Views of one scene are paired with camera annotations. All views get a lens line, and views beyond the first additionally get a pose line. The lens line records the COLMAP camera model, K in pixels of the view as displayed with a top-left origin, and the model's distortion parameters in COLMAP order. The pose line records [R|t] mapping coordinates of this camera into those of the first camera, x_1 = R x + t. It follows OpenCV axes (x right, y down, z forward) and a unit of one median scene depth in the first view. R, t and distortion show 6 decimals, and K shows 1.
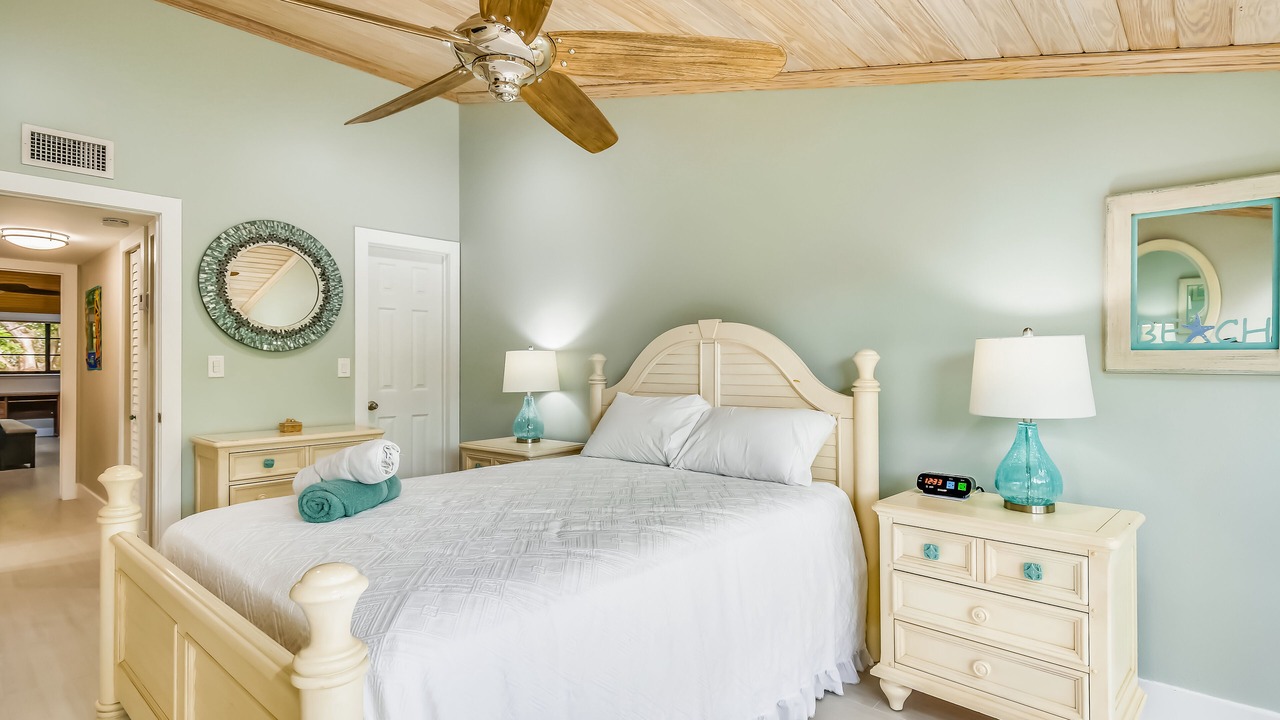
lens RADIAL K [[633.3, 0, 638.6], [0, 633.3, 362.6], [0, 0, 1]] dist [0.003062, -0.000201]
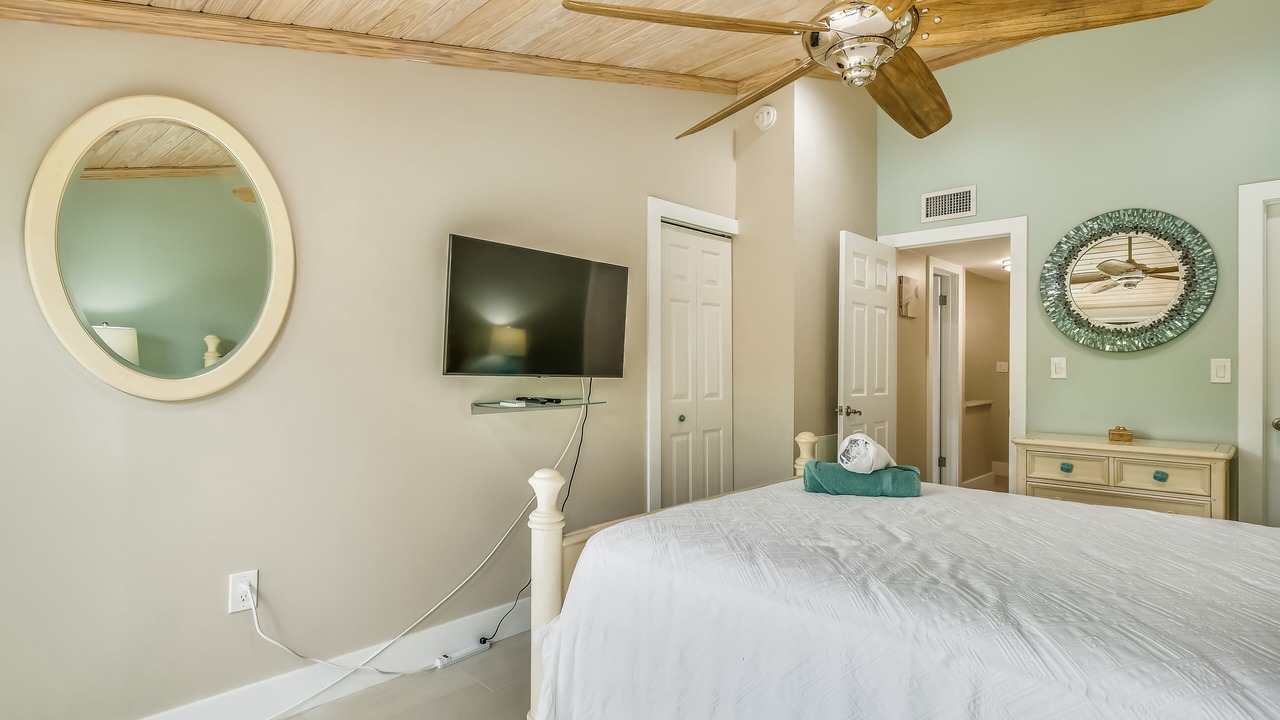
lens RADIAL K [[633.3, 0, 638.6], [0, 633.3, 362.6], [0, 0, 1]] dist [0.003062, -0.000201]
pose [[-0.023916, -0.002826, -0.999710, 0.367651], [-0.001616, 0.999995, -0.002788, 0.001291], [0.999713, 0.001549, -0.023921, 0.331568]]
